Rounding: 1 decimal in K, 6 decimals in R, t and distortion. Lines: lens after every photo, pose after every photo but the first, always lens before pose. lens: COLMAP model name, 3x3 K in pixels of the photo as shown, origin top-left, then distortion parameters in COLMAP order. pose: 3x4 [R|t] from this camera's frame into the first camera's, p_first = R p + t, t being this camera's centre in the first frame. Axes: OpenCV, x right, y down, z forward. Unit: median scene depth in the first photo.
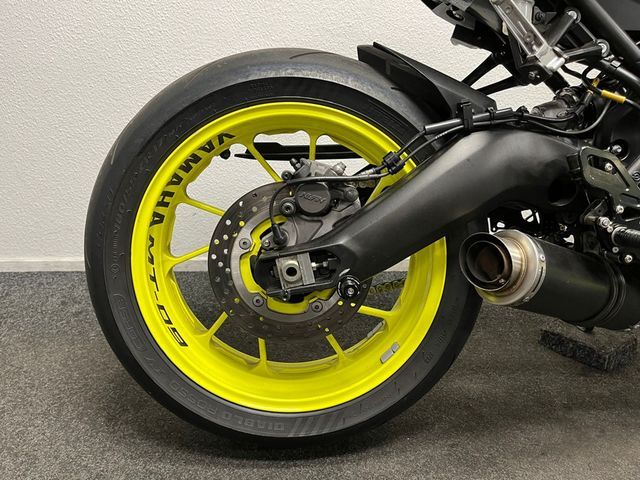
lens RADIAL K [[486.1, 0, 315.9], [0, 486.1, 245.4], [0, 0, 1]] dist [0.027346, -0.035520]
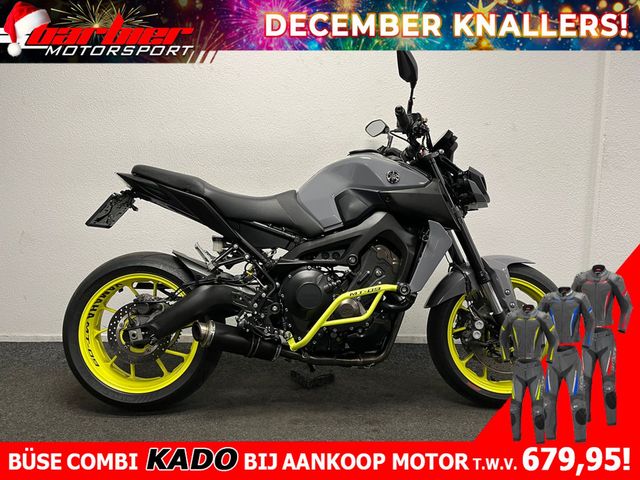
lens RADIAL K [[486.1, 0, 320.4], [0, 486.1, 244.1], [0, 0, 1]] dist [0.027346, -0.035520]
pose [[0.999475, -0.002735, -0.032287, 1.021515], [-0.003294, 0.982691, -0.185225, 0.051653], [0.032234, 0.185234, 0.982166, -1.660541]]
